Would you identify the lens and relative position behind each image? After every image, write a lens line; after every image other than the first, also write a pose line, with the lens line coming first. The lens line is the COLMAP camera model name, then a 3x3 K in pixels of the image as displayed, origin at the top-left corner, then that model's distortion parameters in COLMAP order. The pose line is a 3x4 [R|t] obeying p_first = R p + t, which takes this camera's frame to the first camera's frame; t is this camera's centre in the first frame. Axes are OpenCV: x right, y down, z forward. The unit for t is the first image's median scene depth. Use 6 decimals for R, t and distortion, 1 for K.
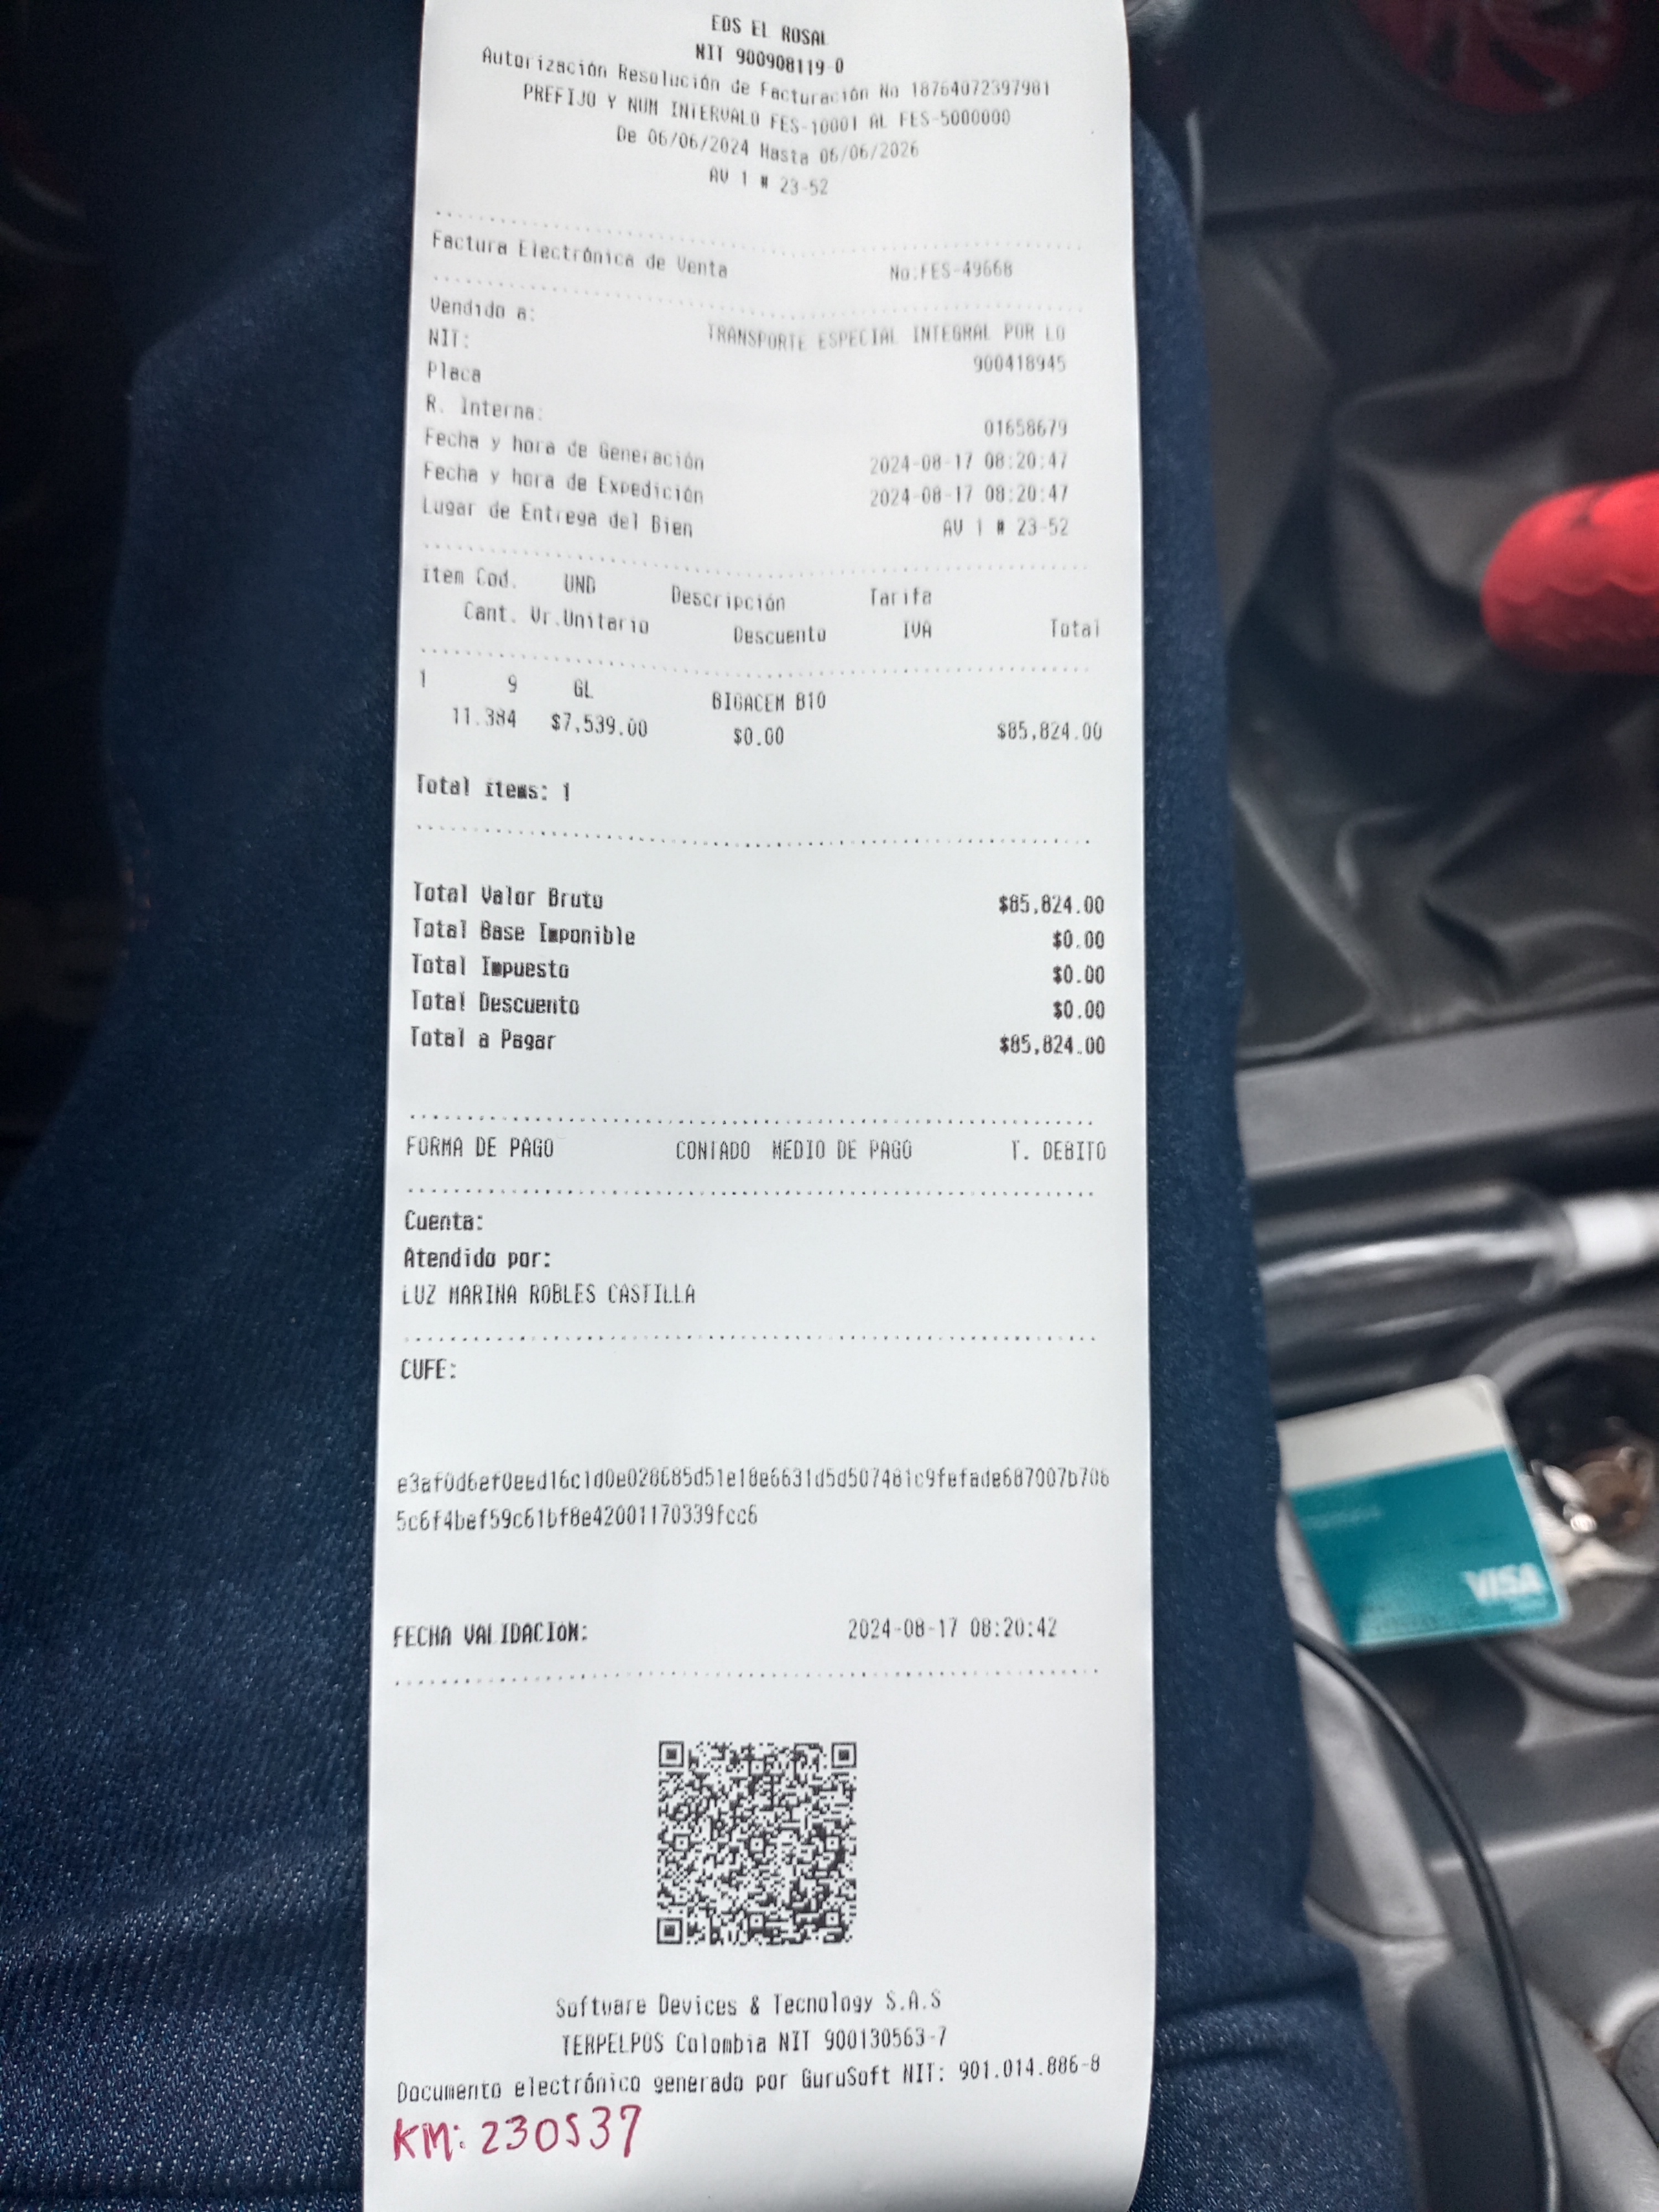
lens RADIAL K [[1403.3, 0, 834.9], [0, 1403.3, 1087.9], [0, 0, 1]] dist [-0.009563, -0.000347]
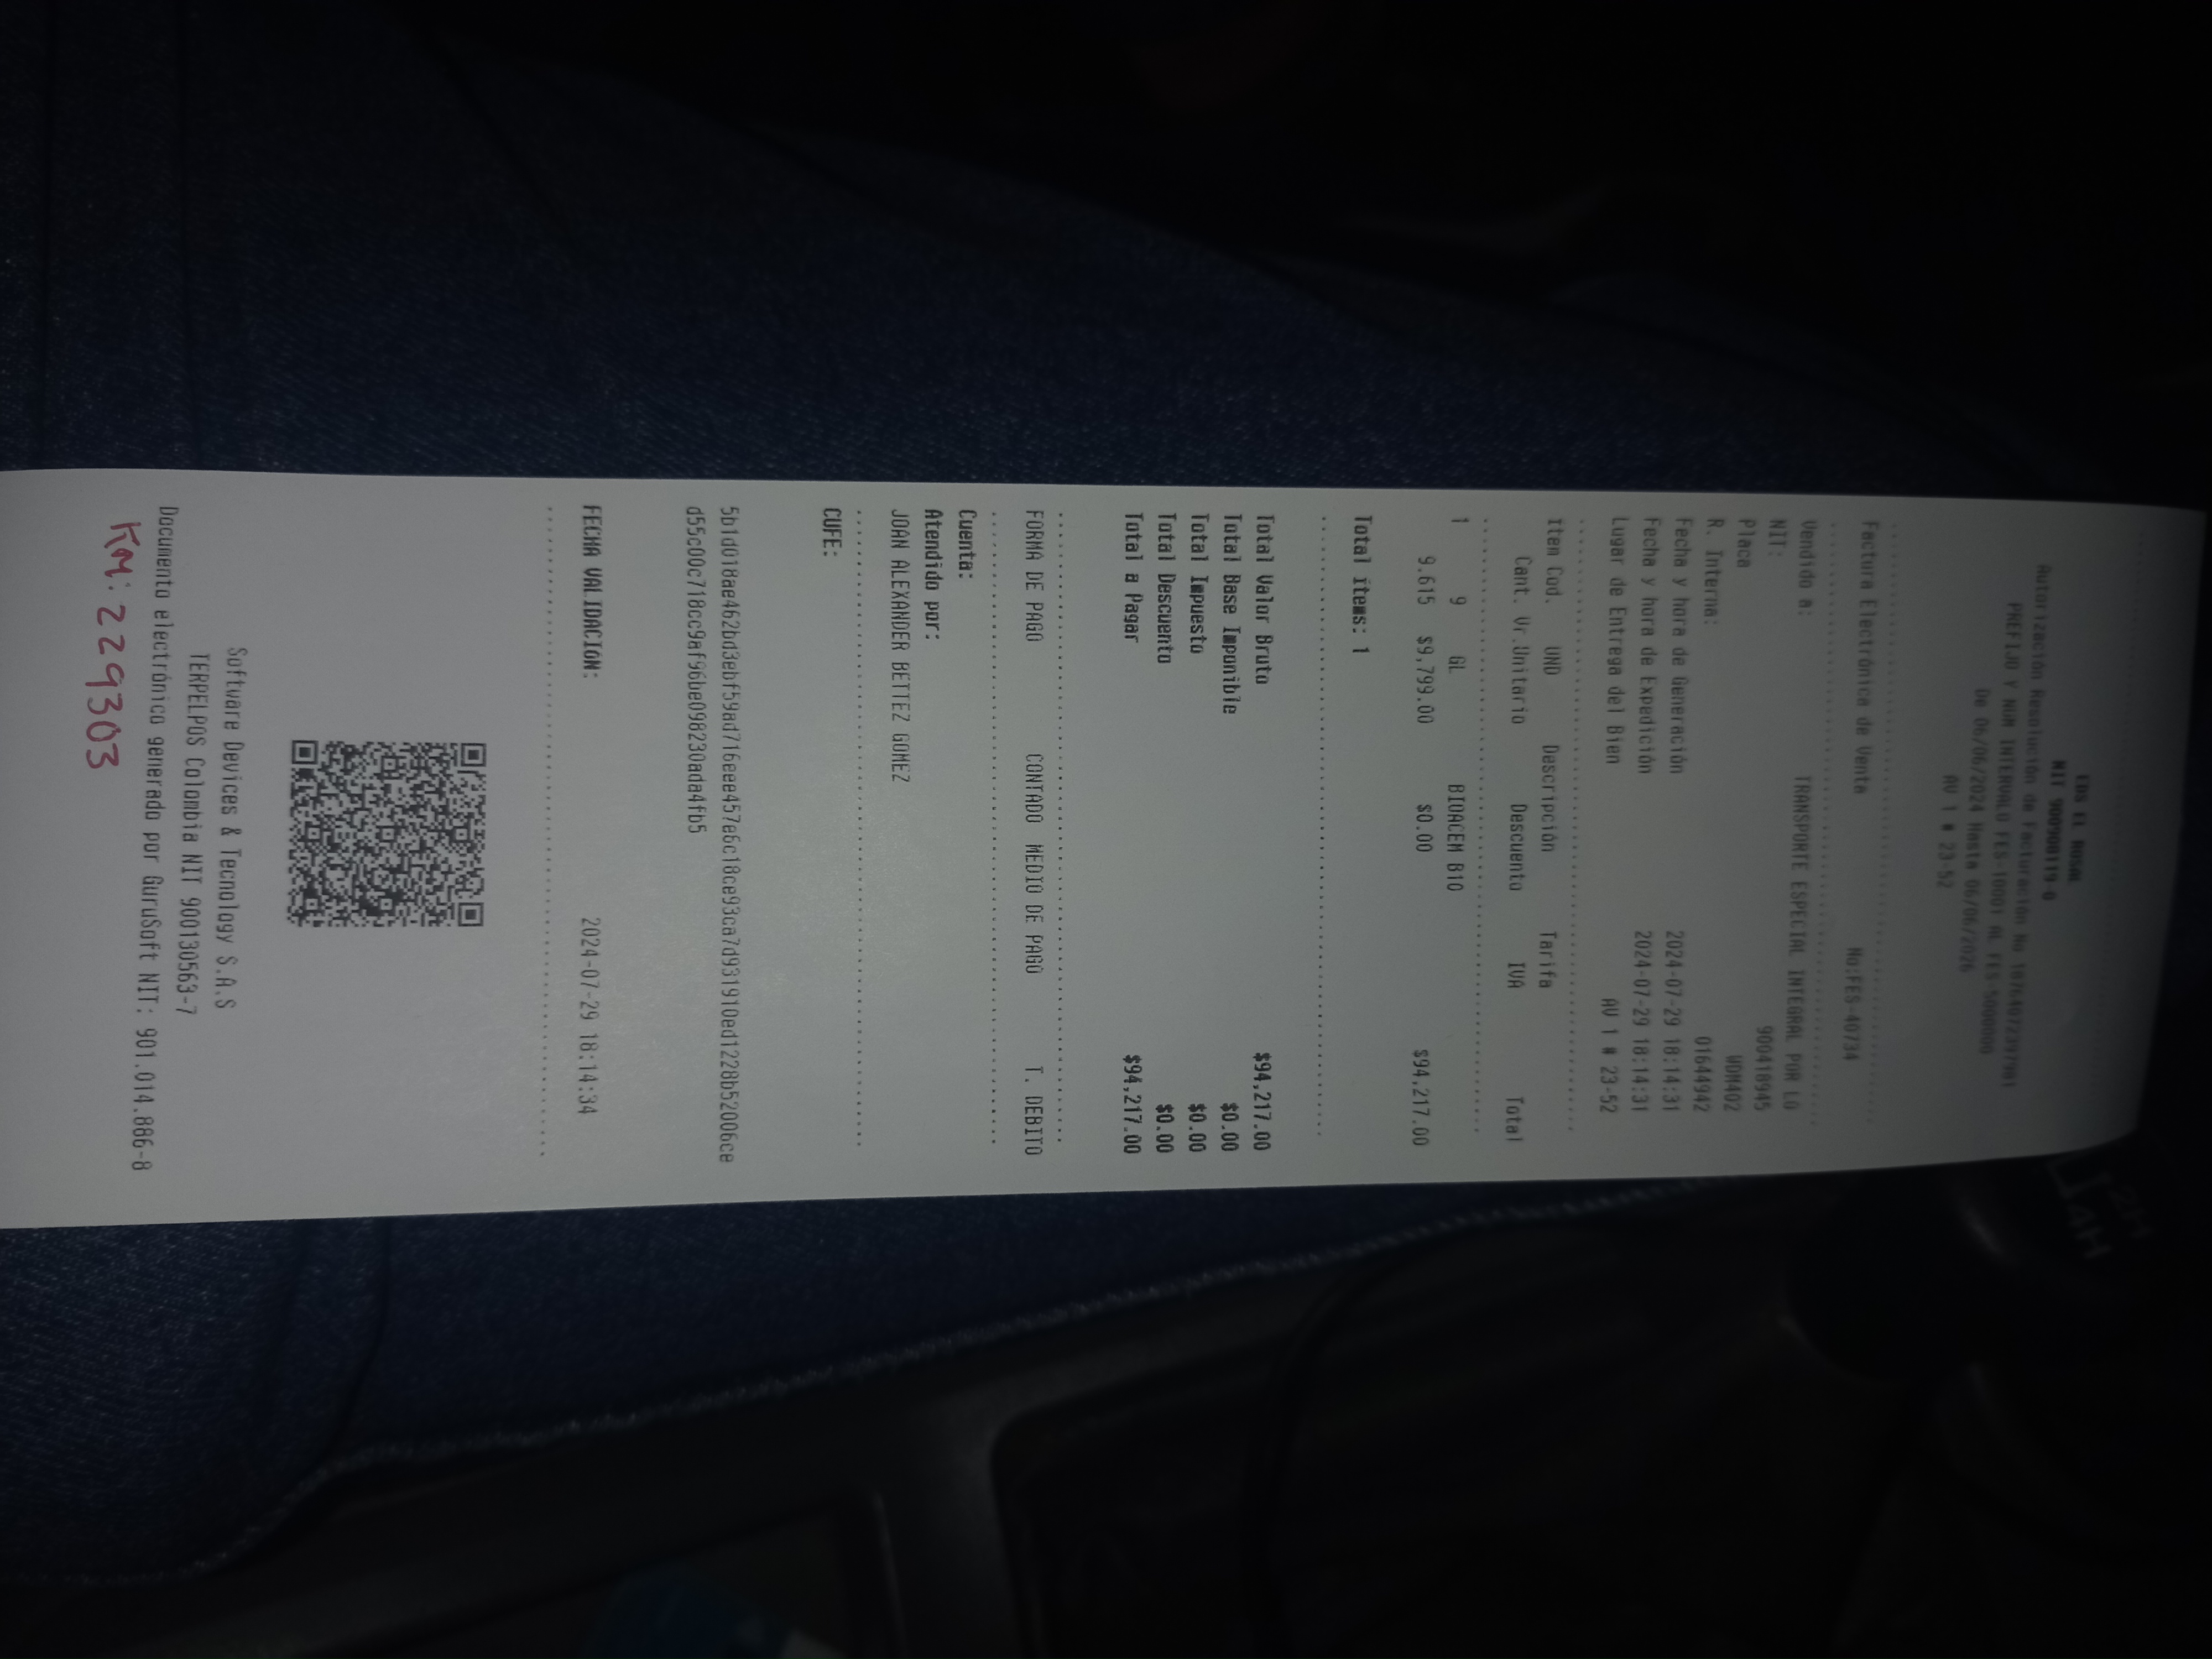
lens RADIAL K [[1850.2, 0, 1104.4], [0, 1850.2, 864.9], [0, 0, 1]] dist [-0.023021, 0.000099]
pose [[0.004283, 0.999086, -0.042534, 0.033767], [-0.998865, 0.006292, 0.047221, -0.079548], [0.047445, 0.042283, 0.997978, -0.426796]]
